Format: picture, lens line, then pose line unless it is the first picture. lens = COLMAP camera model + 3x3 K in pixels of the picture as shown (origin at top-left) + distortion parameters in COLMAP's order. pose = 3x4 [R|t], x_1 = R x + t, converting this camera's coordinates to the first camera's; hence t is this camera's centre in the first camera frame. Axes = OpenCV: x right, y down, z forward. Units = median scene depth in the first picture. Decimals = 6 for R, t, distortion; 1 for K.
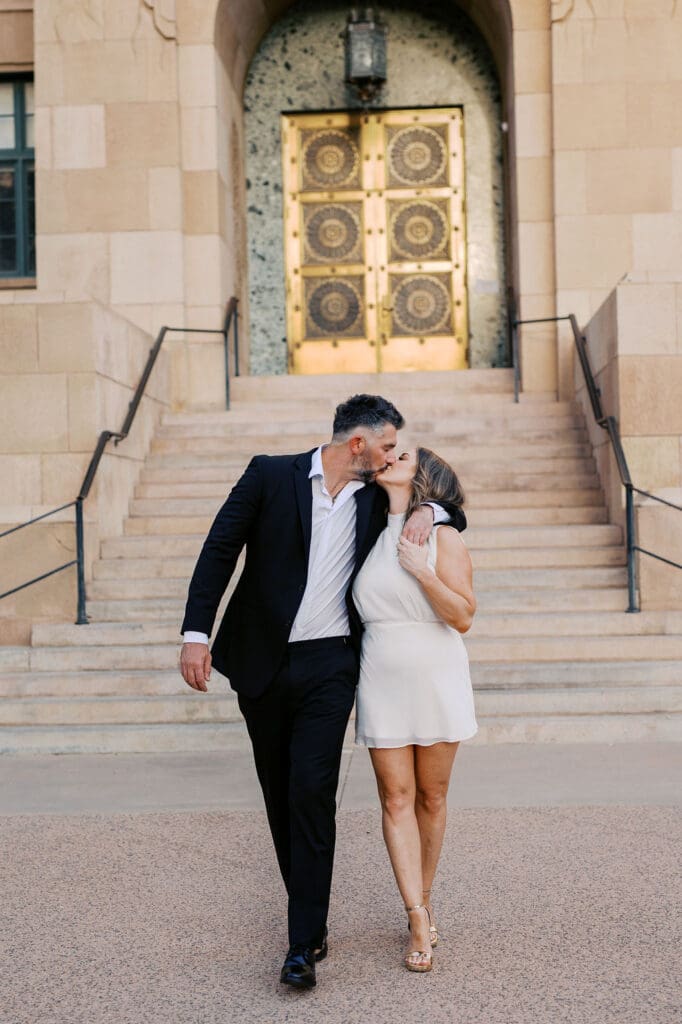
lens RADIAL K [[1725.8, 0, 344.5], [0, 1725.8, 477.0], [0, 0, 1]] dist [0.023203, 0.079132]
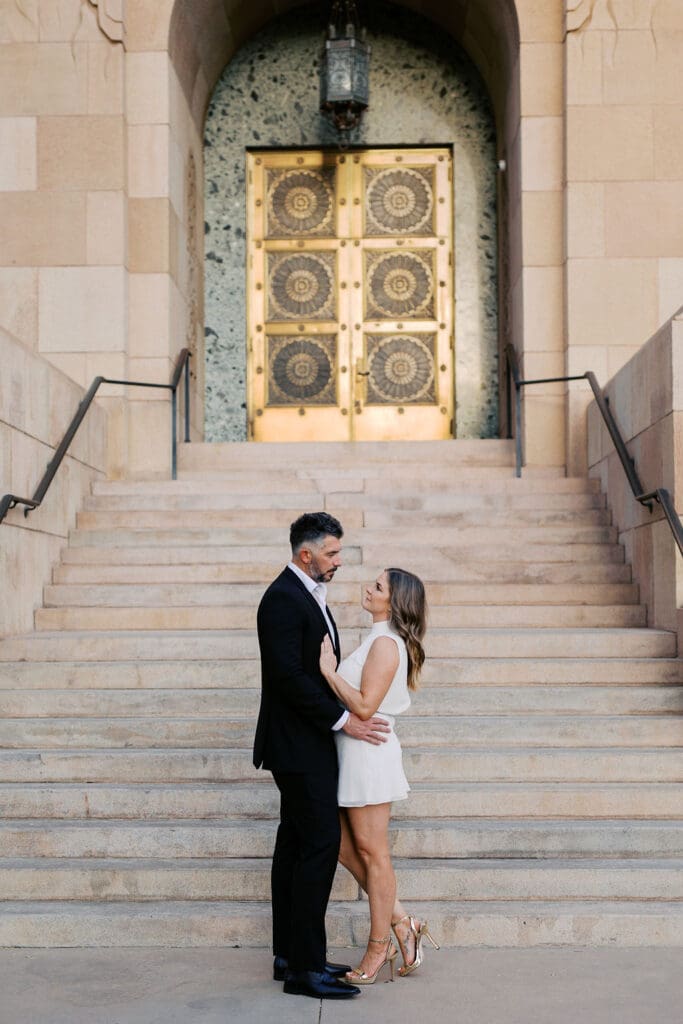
lens RADIAL K [[1643.3, 0, 336.3], [0, 1643.3, 524.8], [0, 0, 1]] dist [0.019700, 0.014978]
pose [[0.999576, 0.020277, 0.020904, -0.005212], [-0.019731, 0.999467, -0.026015, 0.002160], [-0.021420, 0.025592, 0.999443, 0.200887]]
